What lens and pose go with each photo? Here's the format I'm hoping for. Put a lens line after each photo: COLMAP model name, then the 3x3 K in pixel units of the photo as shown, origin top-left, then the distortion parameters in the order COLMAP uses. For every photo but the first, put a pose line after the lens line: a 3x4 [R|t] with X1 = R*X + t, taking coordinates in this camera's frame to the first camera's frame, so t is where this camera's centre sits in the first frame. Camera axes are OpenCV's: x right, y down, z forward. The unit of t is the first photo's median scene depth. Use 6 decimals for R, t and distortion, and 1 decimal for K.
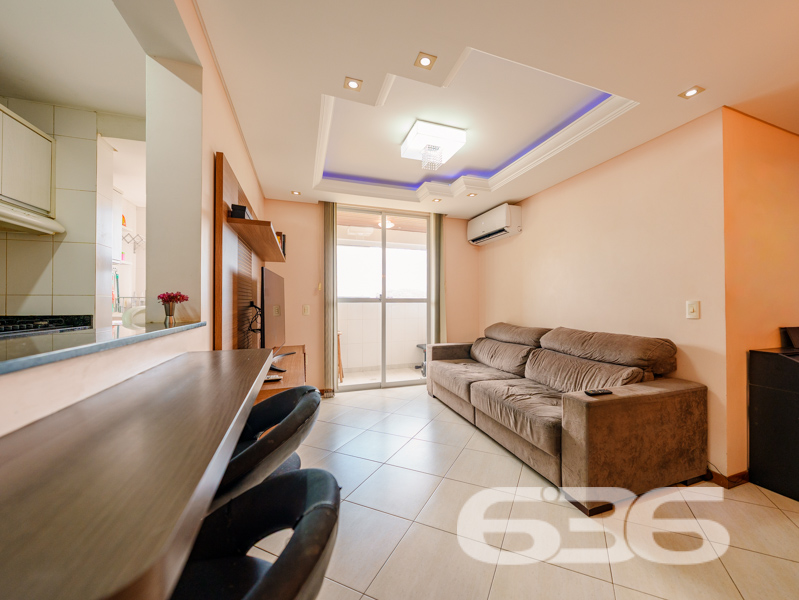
lens RADIAL K [[309.5, 0, 415.6], [0, 309.5, 299.3], [0, 0, 1]] dist [-0.000418, -0.000220]
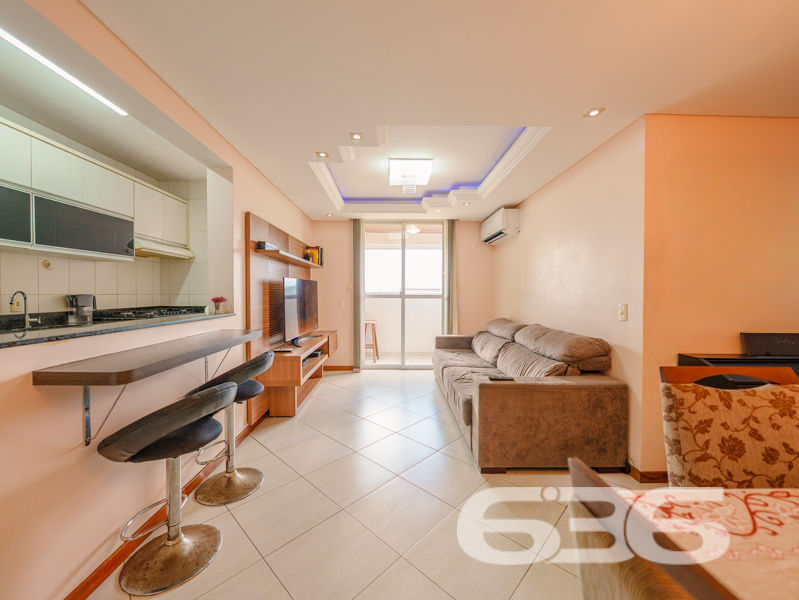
lens RADIAL K [[309.5, 0, 400.3], [0, 309.5, 297.4], [0, 0, 1]] dist [-0.000418, -0.000220]
pose [[0.941821, 0.007809, -0.336025, 0.492605], [0.000153, 0.999720, 0.023661, -0.036240], [0.336116, -0.022335, 0.941556, -0.213355]]
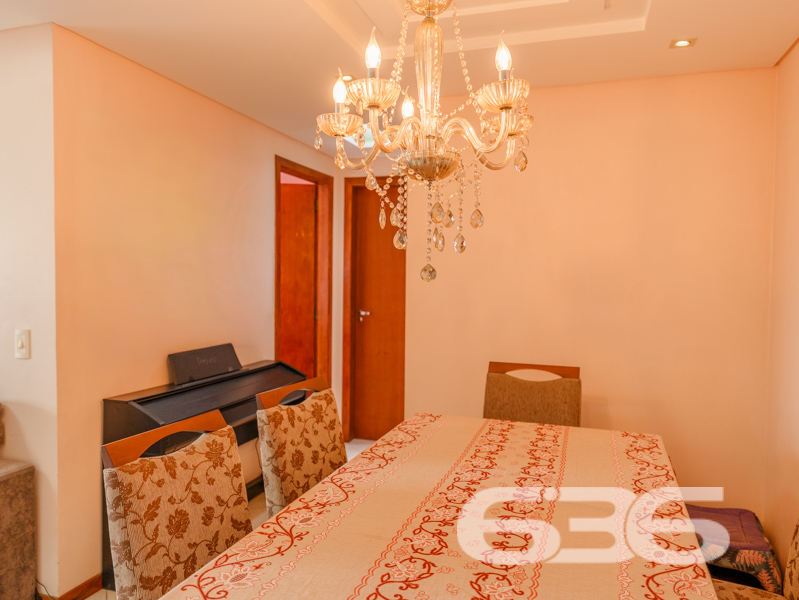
lens RADIAL K [[597.1, 0, 398.3], [0, 597.1, 296.5], [0, 0, 1]] dist [0.003879, -0.002406]
pose [[0.629837, -0.023655, 0.776367, 0.411322], [-0.022702, 0.998548, 0.048842, -0.121742], [-0.776395, -0.048388, 0.628386, -0.280838]]
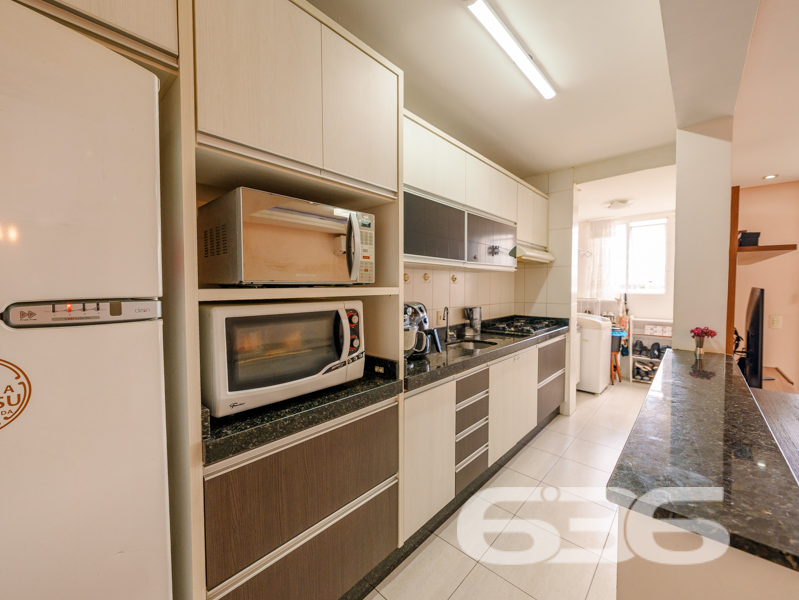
lens RADIAL K [[323.9, 0, 399.0], [0, 323.9, 299.5], [0, 0, 1]] dist [-0.000739, -0.000174]
pose [[0.463513, 0.038418, -0.885257, -0.130913], [0.011733, 0.998706, 0.049485, -0.117682], [0.886013, -0.033324, 0.462462, -0.344512]]
